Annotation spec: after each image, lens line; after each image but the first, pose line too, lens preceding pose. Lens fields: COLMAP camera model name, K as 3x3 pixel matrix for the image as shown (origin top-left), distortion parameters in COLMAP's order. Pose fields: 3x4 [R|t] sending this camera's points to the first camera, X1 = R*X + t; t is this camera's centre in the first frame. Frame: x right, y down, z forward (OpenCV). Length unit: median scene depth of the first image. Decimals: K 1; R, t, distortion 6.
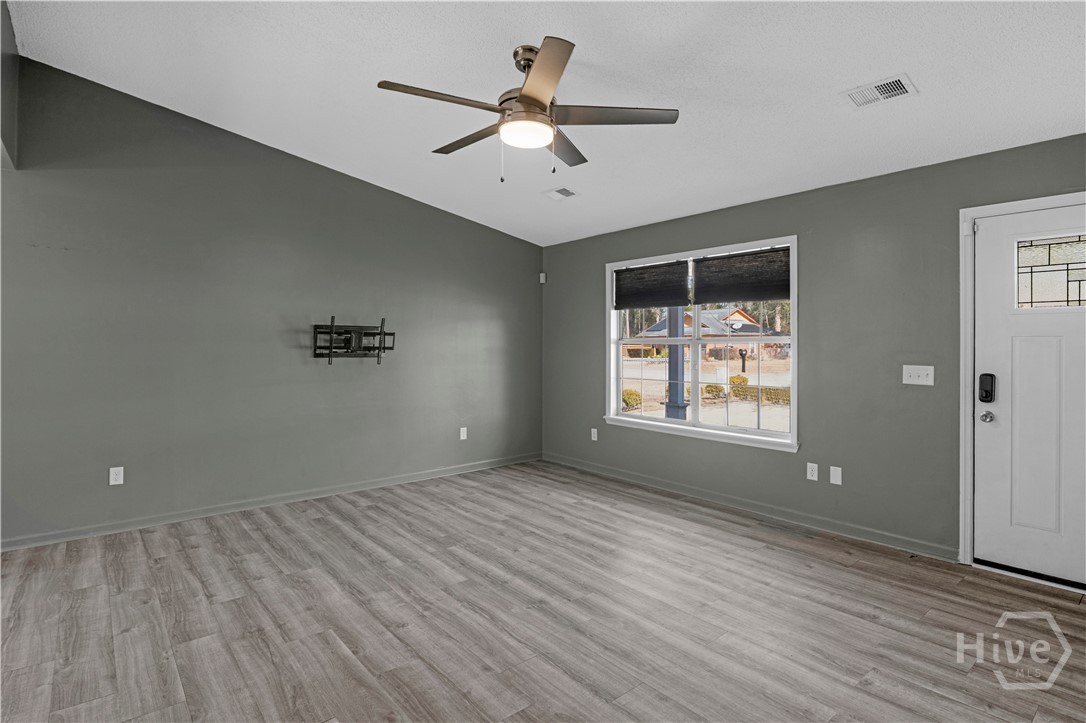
lens RADIAL K [[548.5, 0, 558.4], [0, 548.5, 346.2], [0, 0, 1]] dist [-0.004239, -0.006141]
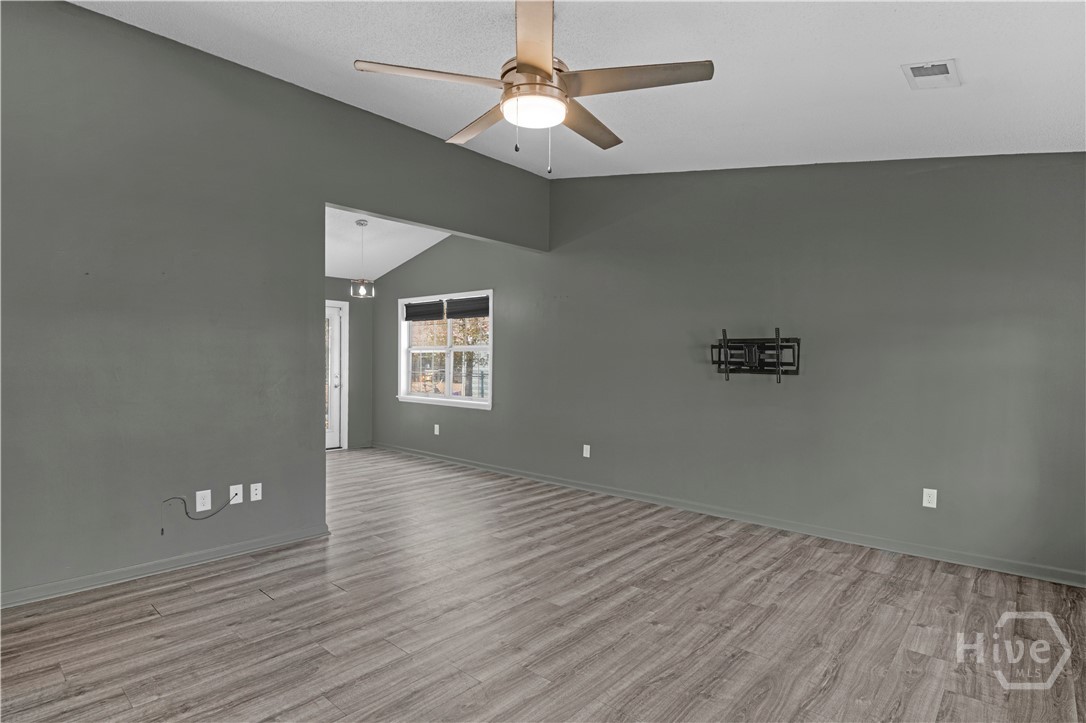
lens RADIAL K [[579.4, 0, 542.9], [0, 579.4, 378.0], [0, 0, 1]] dist [-0.000322, -0.016828]
pose [[0.102881, 0.028858, -0.994275, 0.654162], [-0.005528, 0.999580, 0.028440, 0.003196], [0.994678, 0.002571, 0.102997, 0.695890]]
